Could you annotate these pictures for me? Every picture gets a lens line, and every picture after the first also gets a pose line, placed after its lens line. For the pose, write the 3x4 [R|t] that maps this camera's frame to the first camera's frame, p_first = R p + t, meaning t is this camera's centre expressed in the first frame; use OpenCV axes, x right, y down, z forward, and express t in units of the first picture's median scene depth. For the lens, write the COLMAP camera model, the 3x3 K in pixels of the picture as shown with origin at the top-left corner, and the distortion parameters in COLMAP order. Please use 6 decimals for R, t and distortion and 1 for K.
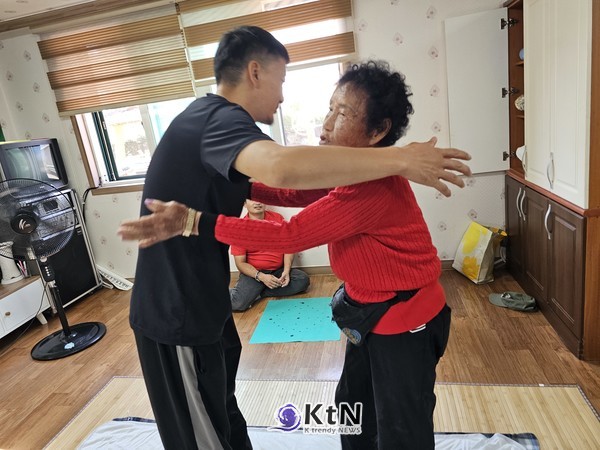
lens RADIAL K [[429.1, 0, 296.1], [0, 429.1, 222.1], [0, 0, 1]] dist [0.052066, -0.020973]
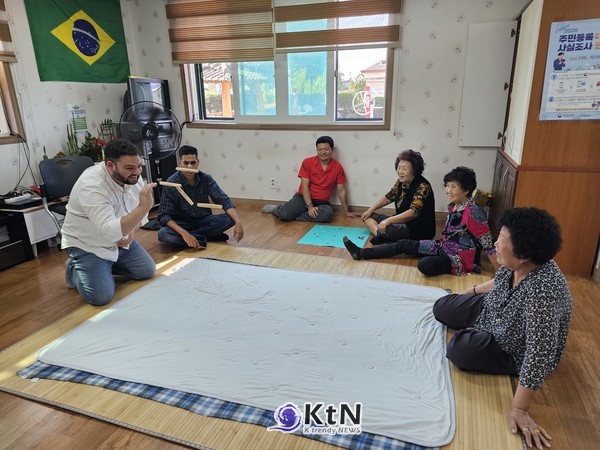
lens RADIAL K [[429.1, 0, 304.8], [0, 429.1, 229.4], [0, 0, 1]] dist [0.052066, -0.020973]
pose [[0.984030, 0.158083, -0.081824, 0.044479], [-0.152937, 0.986044, 0.065779, 0.107453], [0.091081, -0.052214, 0.994474, -0.307387]]
